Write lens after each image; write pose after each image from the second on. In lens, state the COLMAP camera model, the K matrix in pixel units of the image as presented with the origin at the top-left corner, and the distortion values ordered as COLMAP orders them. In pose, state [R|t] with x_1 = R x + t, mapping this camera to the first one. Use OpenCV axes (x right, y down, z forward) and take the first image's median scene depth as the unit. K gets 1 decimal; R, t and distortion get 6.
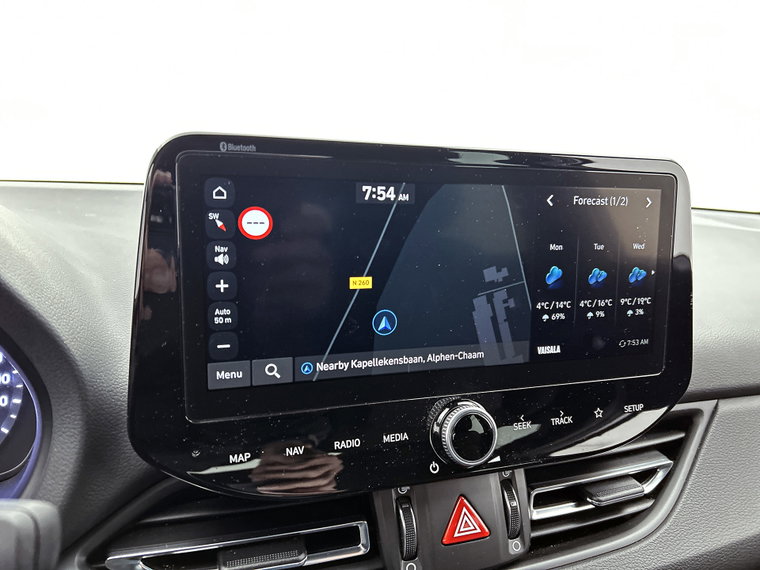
lens RADIAL K [[577.0, 0, 391.0], [0, 577.0, 288.3], [0, 0, 1]] dist [0.051635, -0.062120]
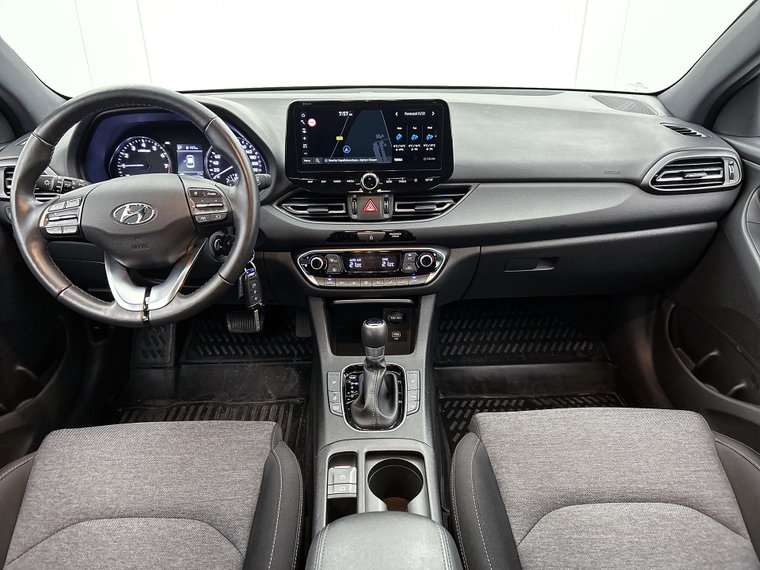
lens RADIAL K [[577.0, 0, 381.5], [0, 577.0, 296.9], [0, 0, 1]] dist [0.051635, -0.062120]
pose [[0.945648, 0.112214, -0.305219, 1.373536], [-0.018886, 0.955944, 0.292940, -0.122963], [0.324644, -0.271254, 0.906106, -2.444376]]
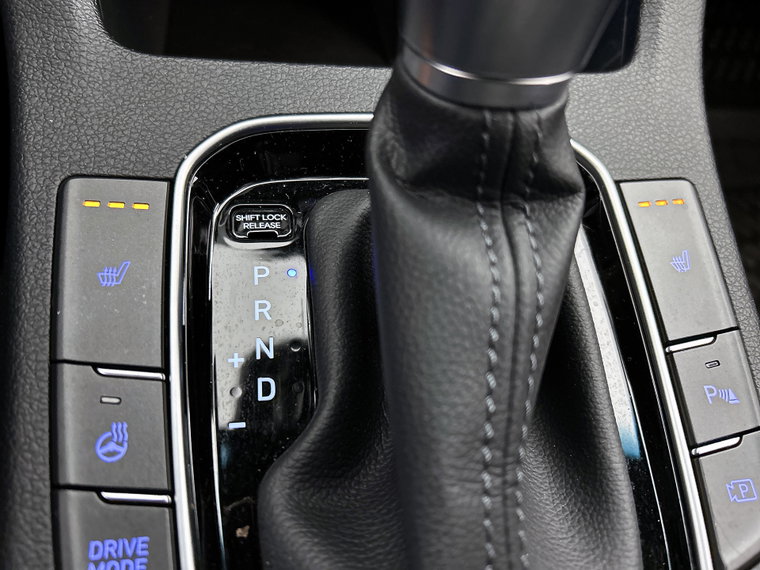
lens RADIAL K [[577.0, 0, 363.0], [0, 577.0, 306.2], [0, 0, 1]] dist [0.051635, -0.062120]
pose [[0.969320, 0.227306, -0.093540, 0.294354], [-0.102655, 0.720139, 0.686194, 1.128952], [0.223338, -0.655539, 0.721380, 0.268512]]
